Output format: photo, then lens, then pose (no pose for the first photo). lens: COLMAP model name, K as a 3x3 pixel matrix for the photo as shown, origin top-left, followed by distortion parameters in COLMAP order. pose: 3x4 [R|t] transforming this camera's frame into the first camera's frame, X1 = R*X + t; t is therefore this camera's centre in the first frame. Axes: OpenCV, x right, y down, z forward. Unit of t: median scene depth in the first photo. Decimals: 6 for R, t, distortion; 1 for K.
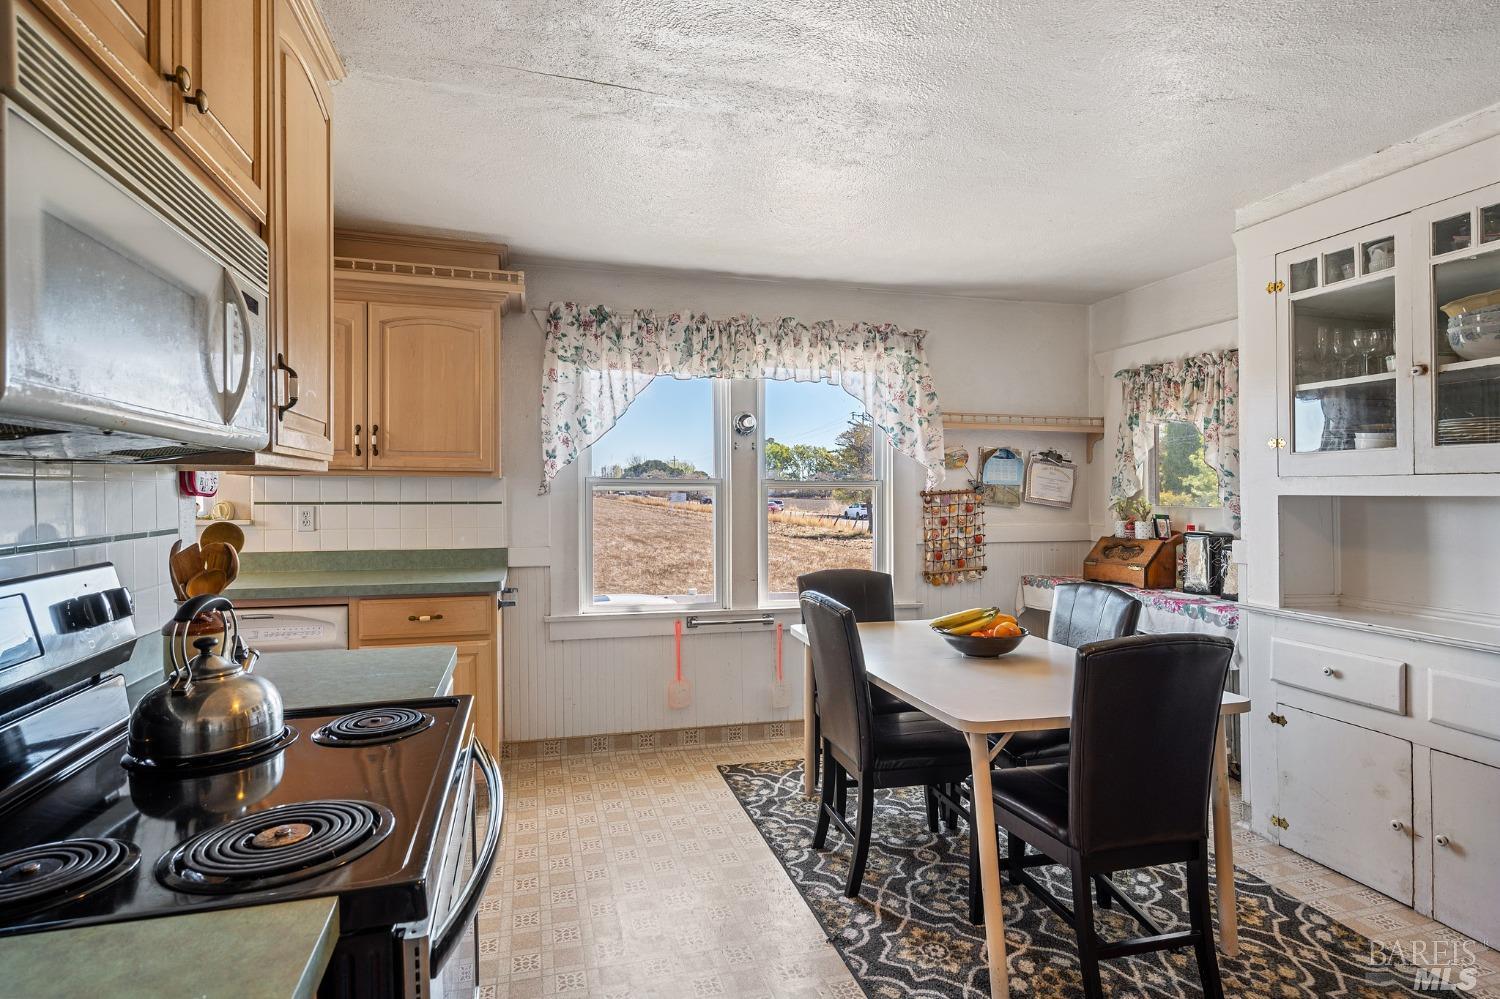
lens RADIAL K [[786.8, 0, 754.5], [0, 786.8, 445.0], [0, 0, 1]] dist [-0.003192, 0.000010]
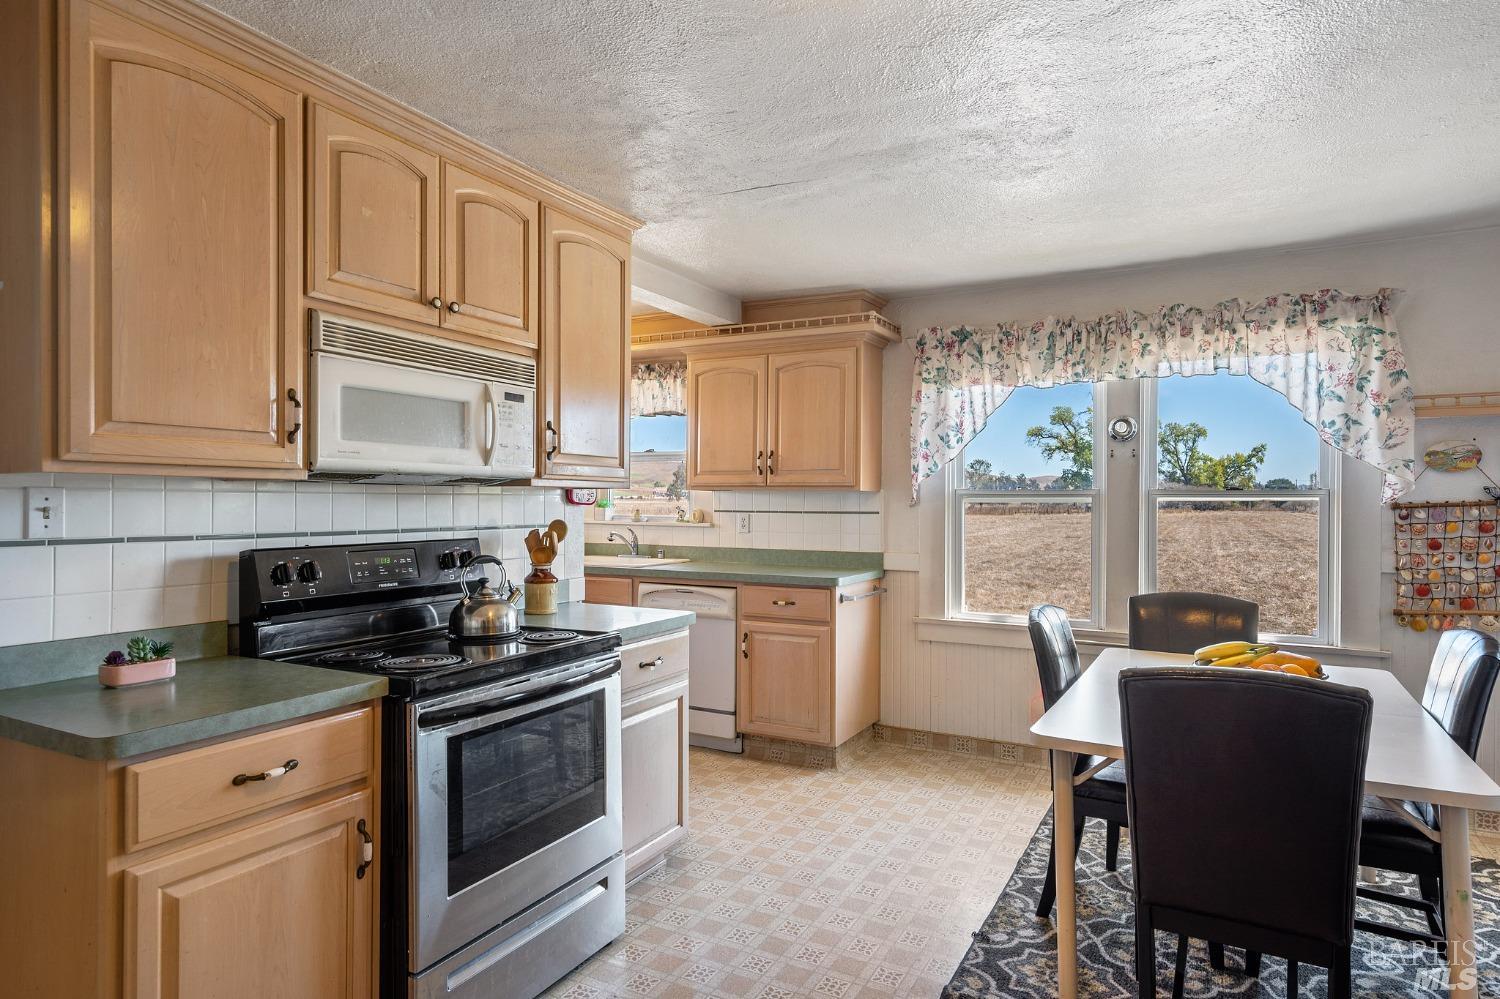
lens RADIAL K [[847.8, 0, 747.5], [0, 847.8, 418.3], [0, 0, 1]] dist [0.002145, -0.000129]
pose [[0.715593, -0.069367, -0.695064, 0.377831], [0.039703, 0.997487, -0.058673, 0.001588], [0.697388, 0.014390, 0.716550, -0.013581]]
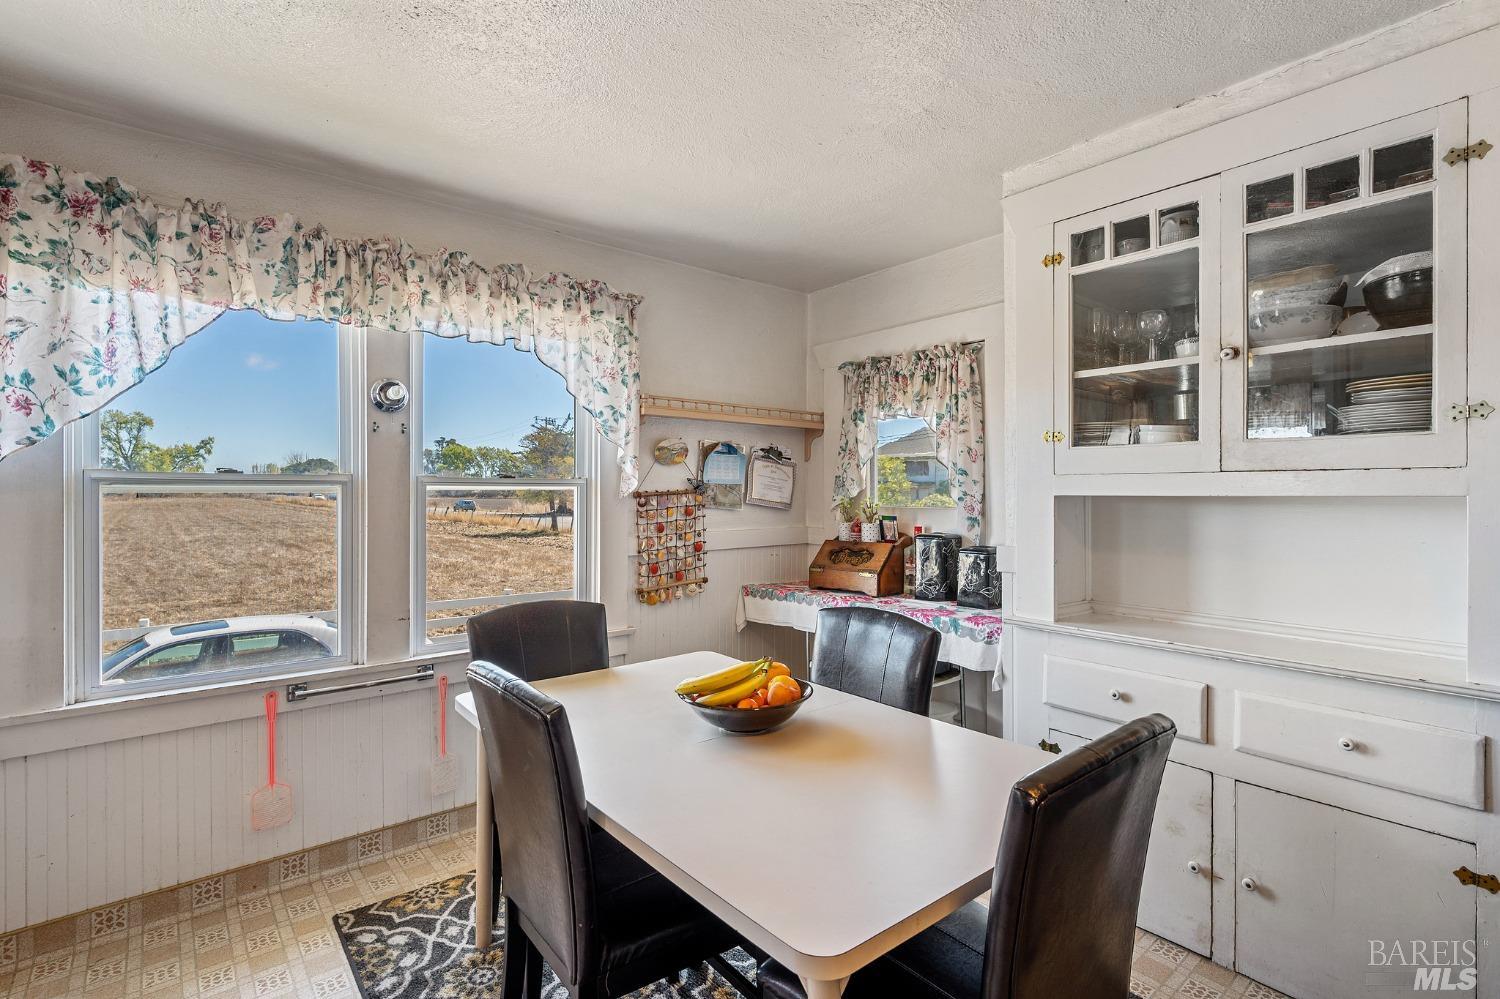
lens RADIAL K [[712.4, 0, 764.6], [0, 712.4, 488.6], [0, 0, 1]] dist [-0.005807, -0.000217]
pose [[0.906775, -0.000679, 0.421615, 0.024328], [-0.022512, 0.998494, 0.050025, 0.016996], [-0.421014, -0.054853, 0.905394, 0.299578]]
